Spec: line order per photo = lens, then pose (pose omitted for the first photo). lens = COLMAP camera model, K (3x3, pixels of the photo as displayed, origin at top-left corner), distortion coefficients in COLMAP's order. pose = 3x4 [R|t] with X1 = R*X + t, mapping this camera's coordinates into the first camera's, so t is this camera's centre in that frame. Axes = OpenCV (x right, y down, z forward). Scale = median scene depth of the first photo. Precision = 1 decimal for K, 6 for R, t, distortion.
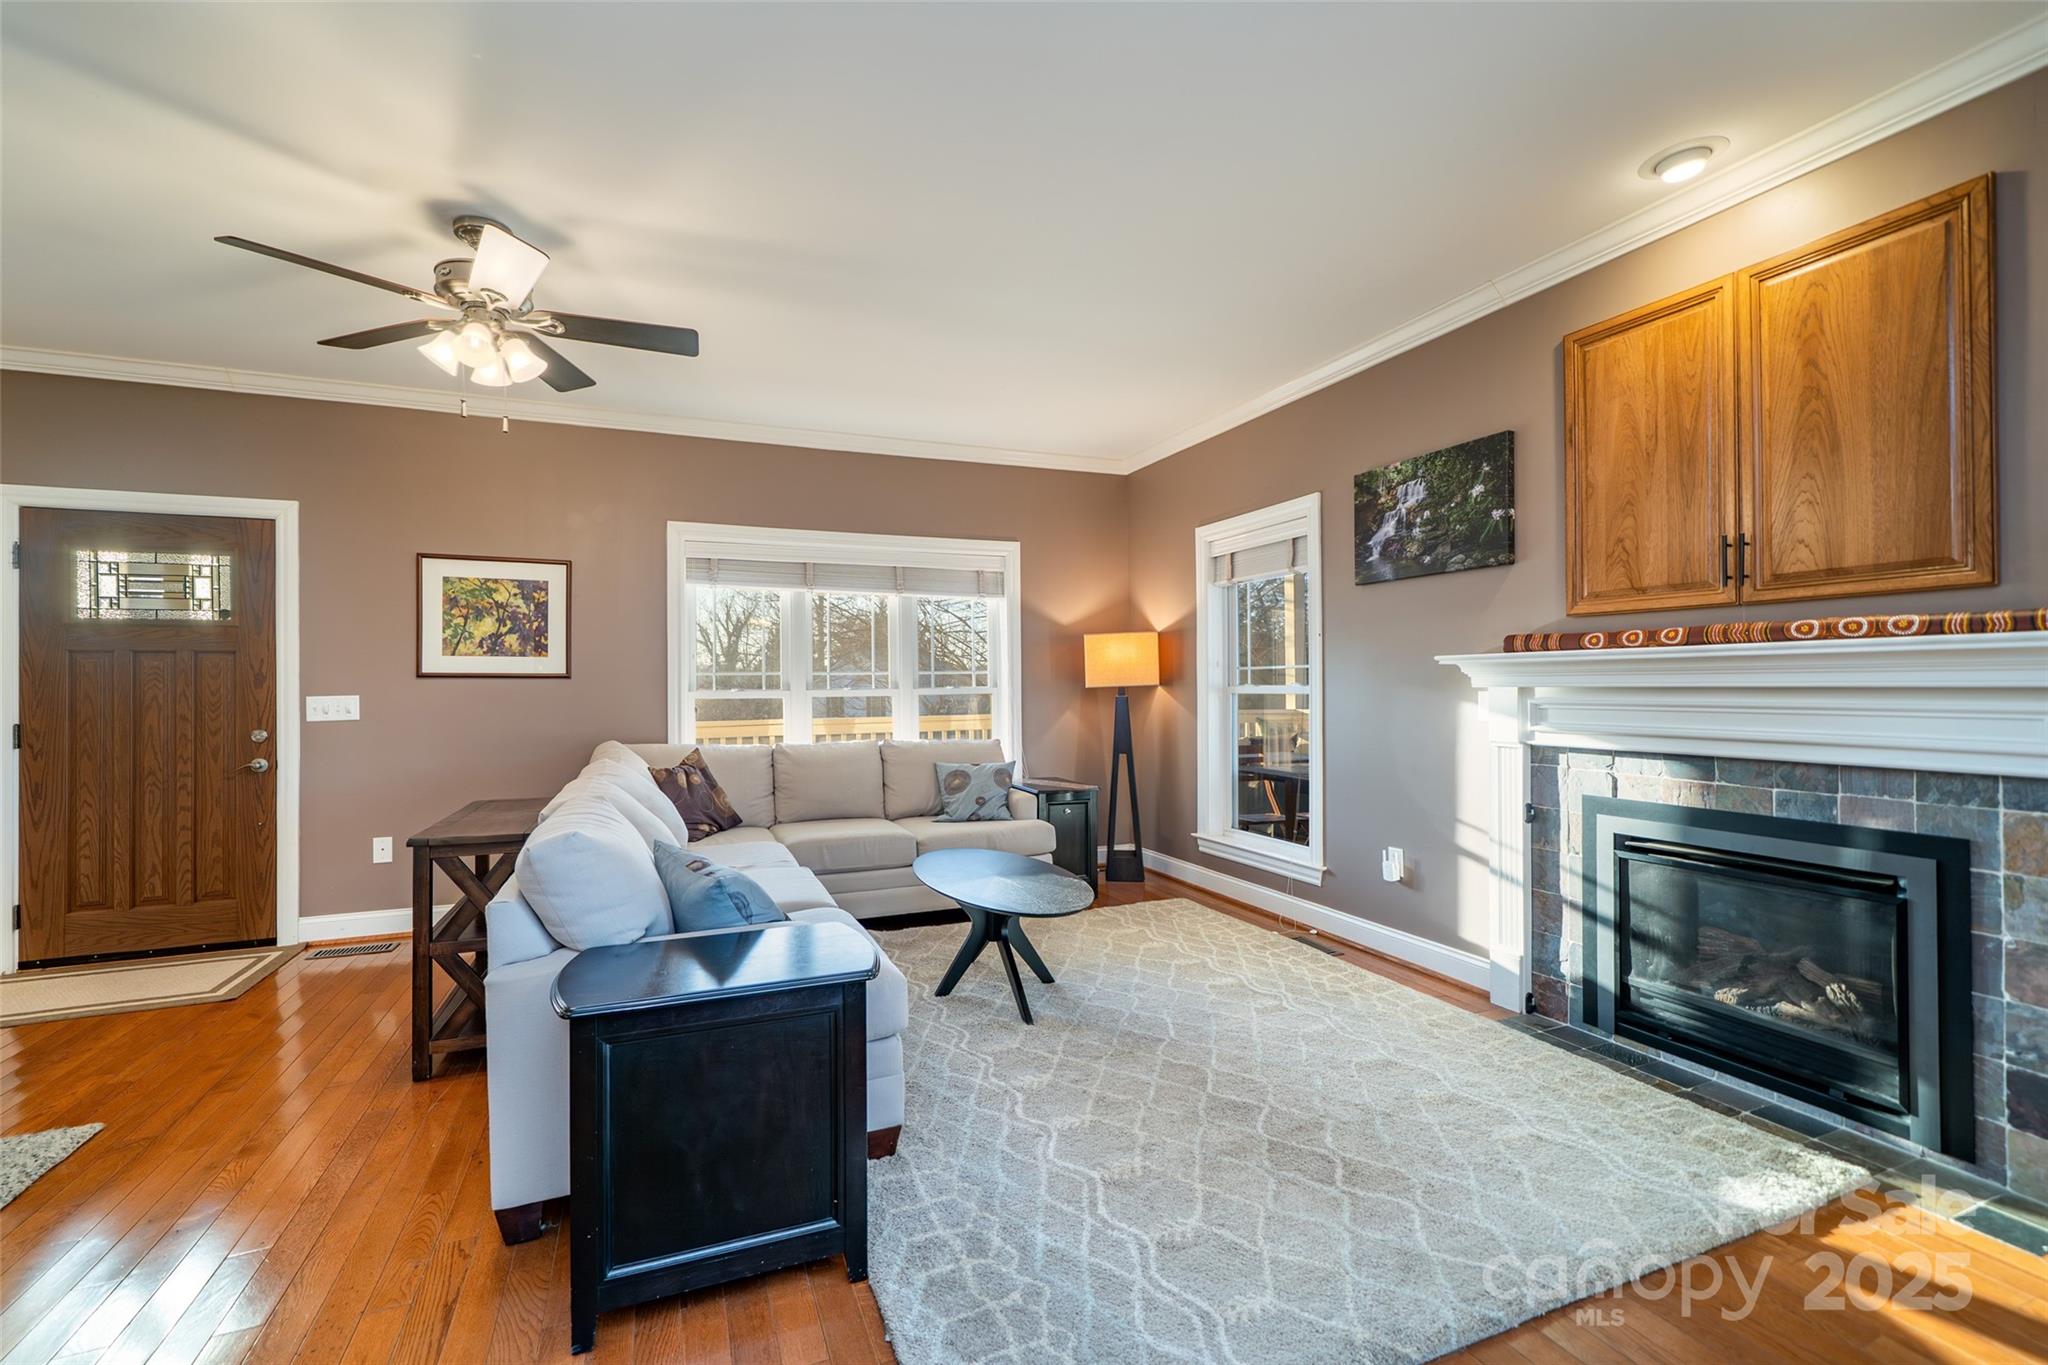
lens RADIAL K [[855.6, 0, 1015.5], [0, 855.6, 675.7], [0, 0, 1]] dist [-0.003479, -0.000252]
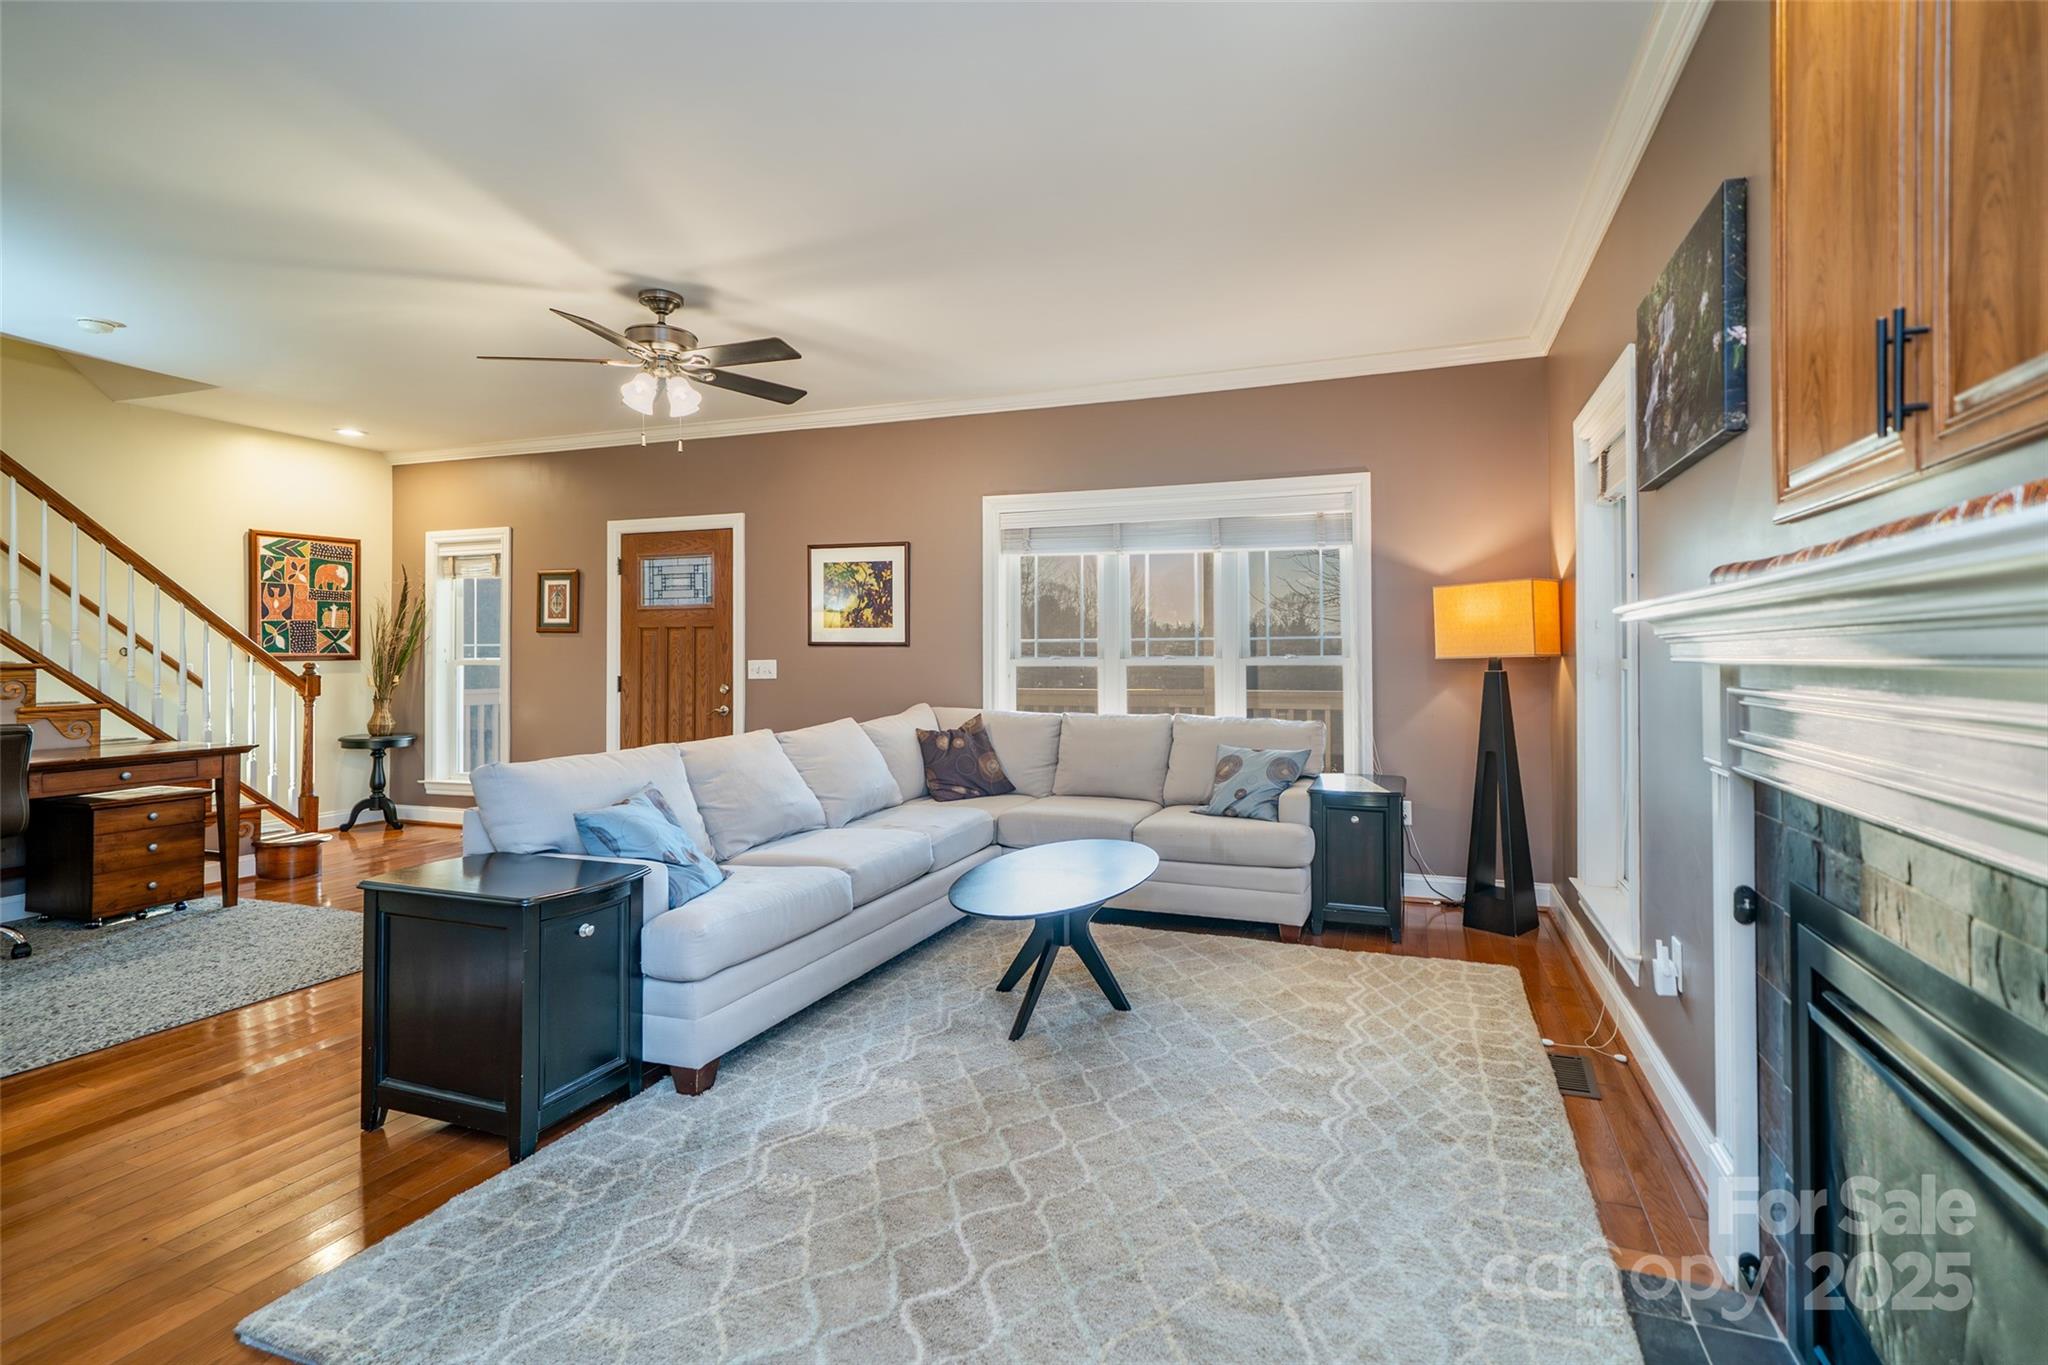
lens RADIAL K [[962.4, 0, 1061.8], [0, 962.4, 640.5], [0, 0, 1]] dist [0.009315, 0.000125]
pose [[0.744621, -0.004177, -0.667475, 0.491591], [0.003143, 0.999991, -0.002752, -0.000417], [0.667481, -0.000049, 0.744627, 0.201927]]
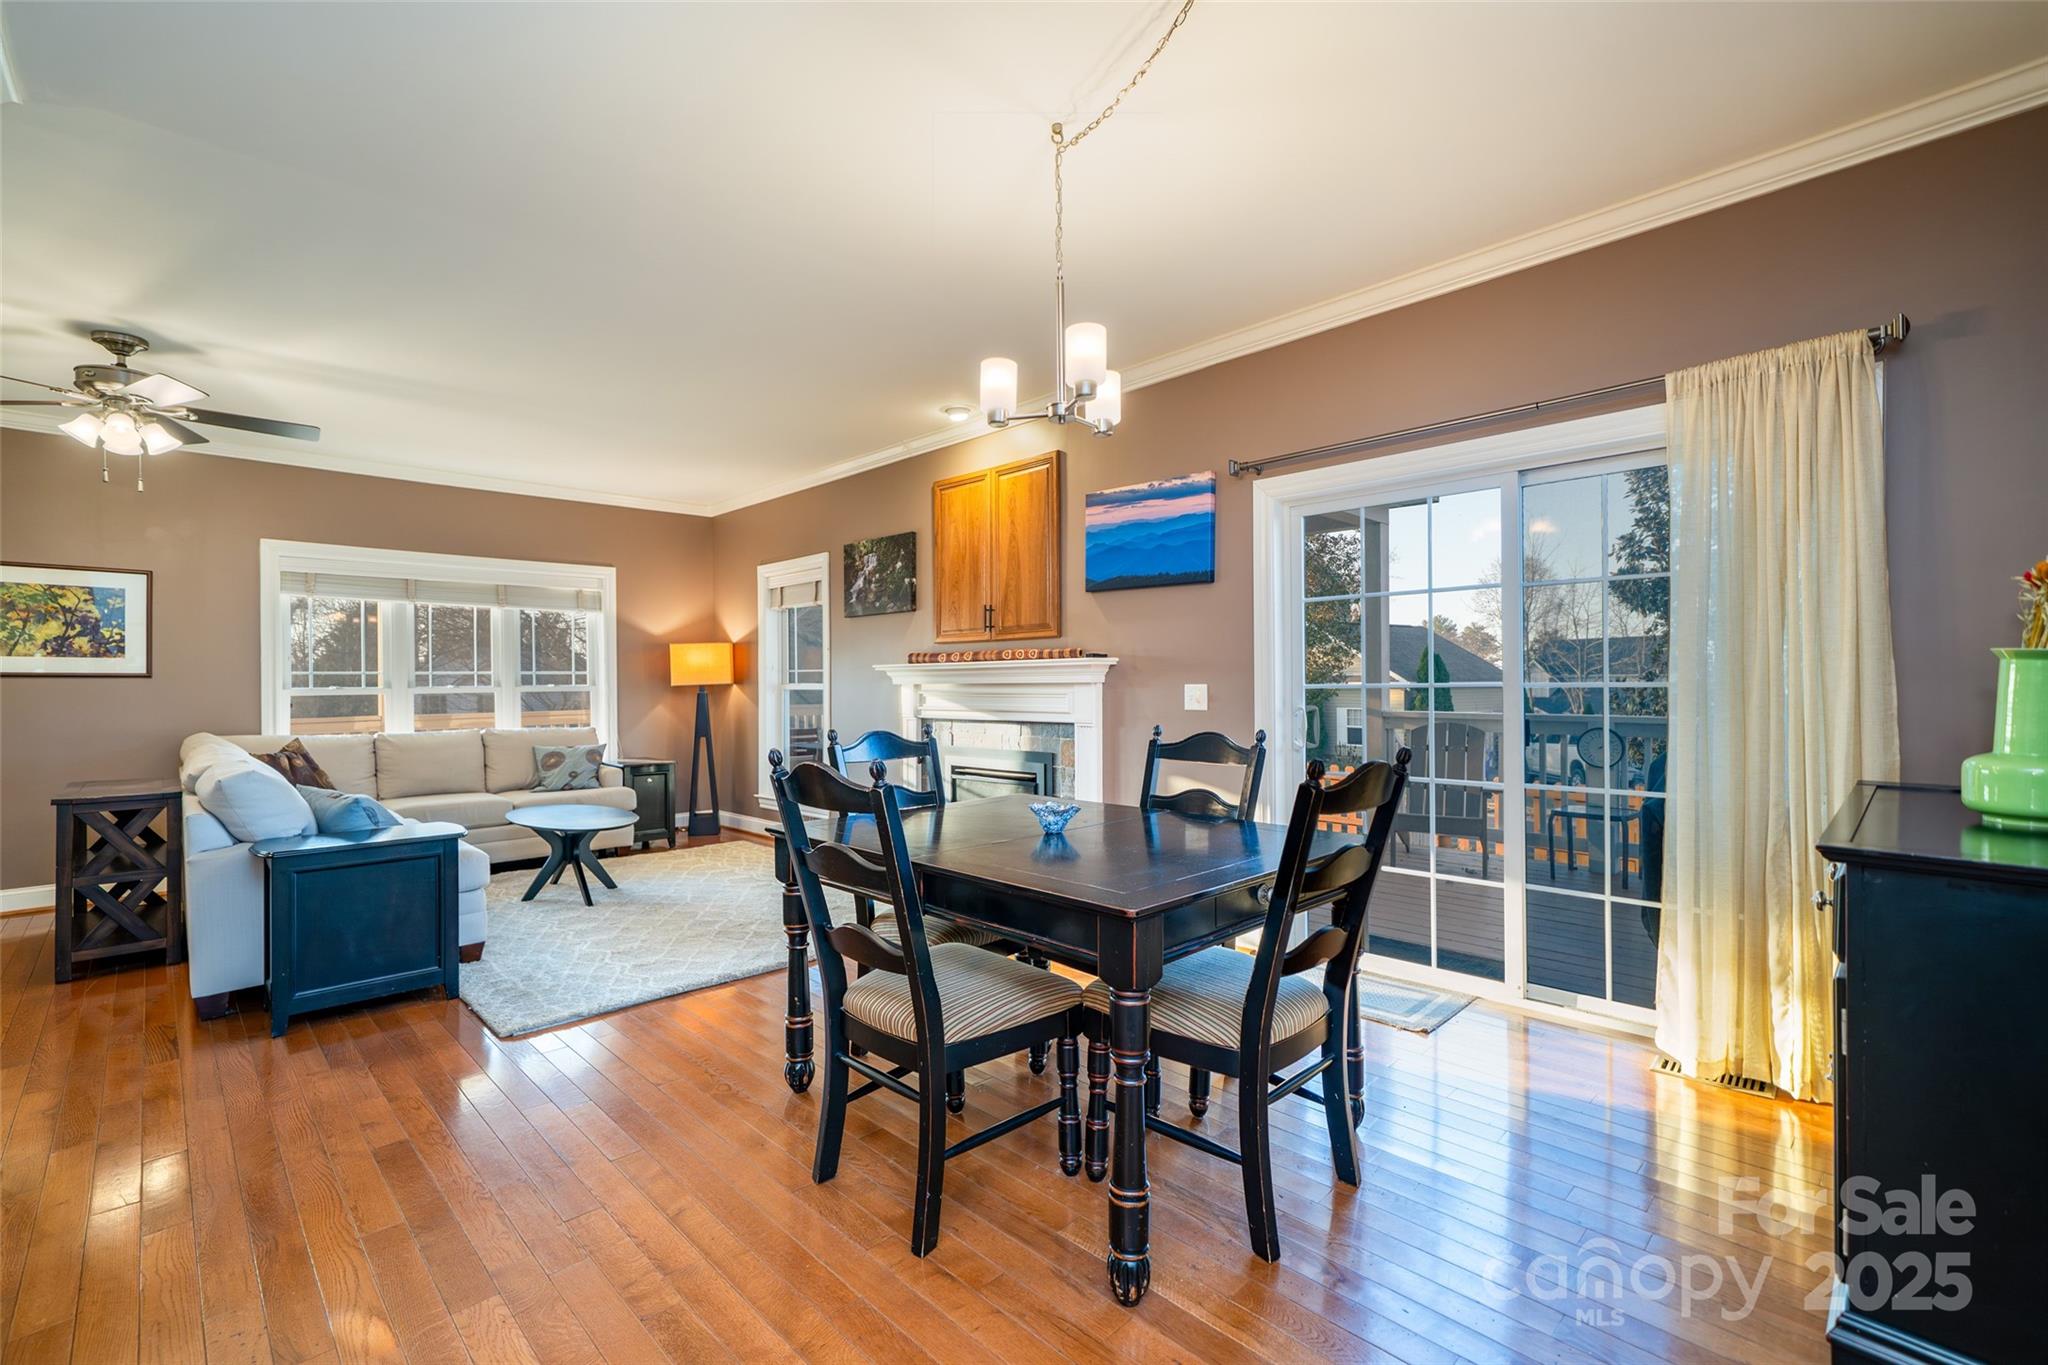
lens RADIAL K [[876.4, 0, 1023.5], [0, 876.4, 678.9], [0, 0, 1]] dist [0.013844, 0.000232]
pose [[0.928250, 0.001769, 0.371952, 0.102299], [-0.003093, 0.999991, 0.002961, -0.001974], [-0.371943, -0.003899, 0.928247, -0.503648]]
